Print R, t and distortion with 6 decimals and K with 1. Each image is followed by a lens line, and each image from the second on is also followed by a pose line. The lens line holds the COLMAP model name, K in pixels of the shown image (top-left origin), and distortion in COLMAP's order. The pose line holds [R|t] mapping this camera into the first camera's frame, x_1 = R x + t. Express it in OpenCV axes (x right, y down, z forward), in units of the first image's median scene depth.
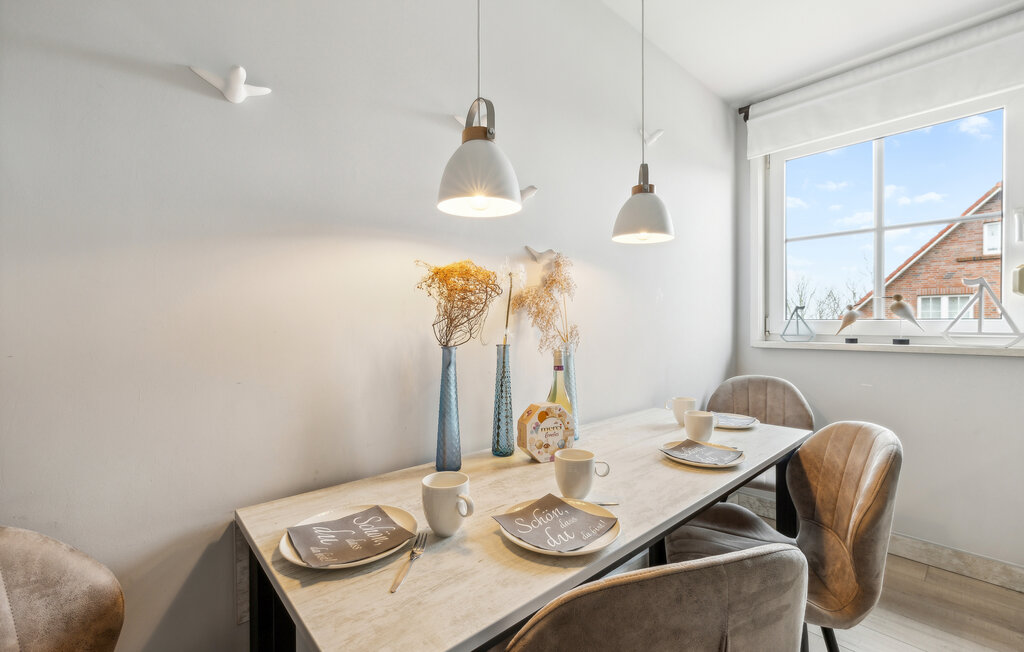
lens RADIAL K [[428.7, 0, 518.1], [0, 428.7, 326.0], [0, 0, 1]] dist [-0.001056, 0.000062]
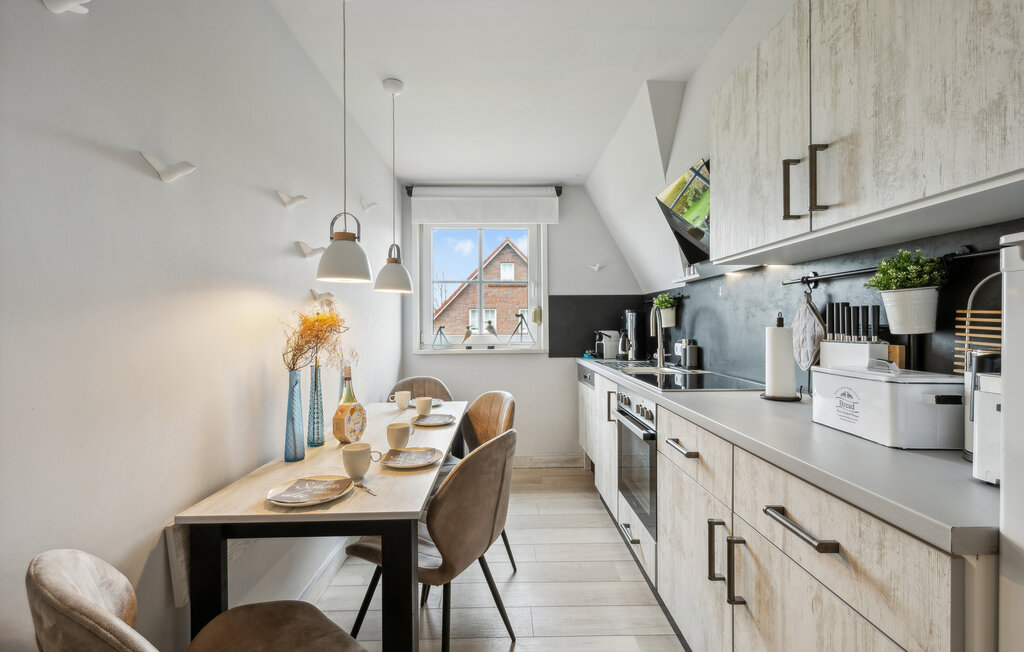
lens RADIAL K [[428.7, 0, 513.3], [0, 428.7, 324.8], [0, 0, 1]] dist [-0.001056, 0.000062]
pose [[0.649283, 0.002007, 0.760545, -0.684525], [0.006029, 0.999952, -0.007785, -0.074257], [-0.760523, 0.009640, 0.649239, -0.386145]]
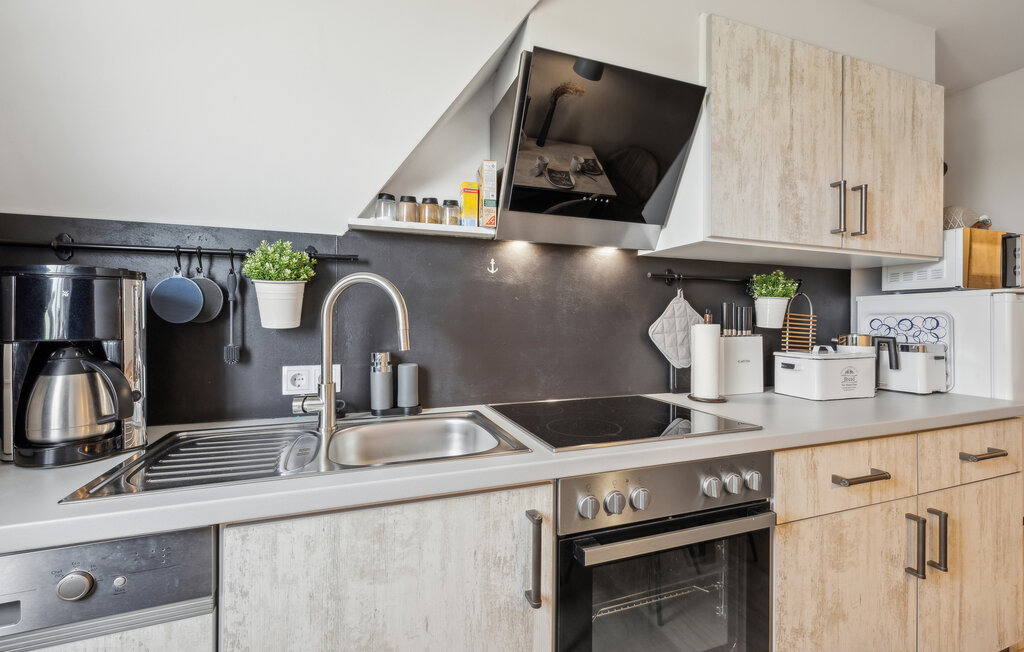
lens RADIAL K [[428.7, 0, 504.0], [0, 428.7, 318.8], [0, 0, 1]] dist [-0.001056, 0.000062]
pose [[-0.925307, 0.002800, 0.379209, 0.943044], [0.004757, 0.999980, 0.004223, -0.096767], [-0.379190, 0.005712, -0.925301, 1.248695]]
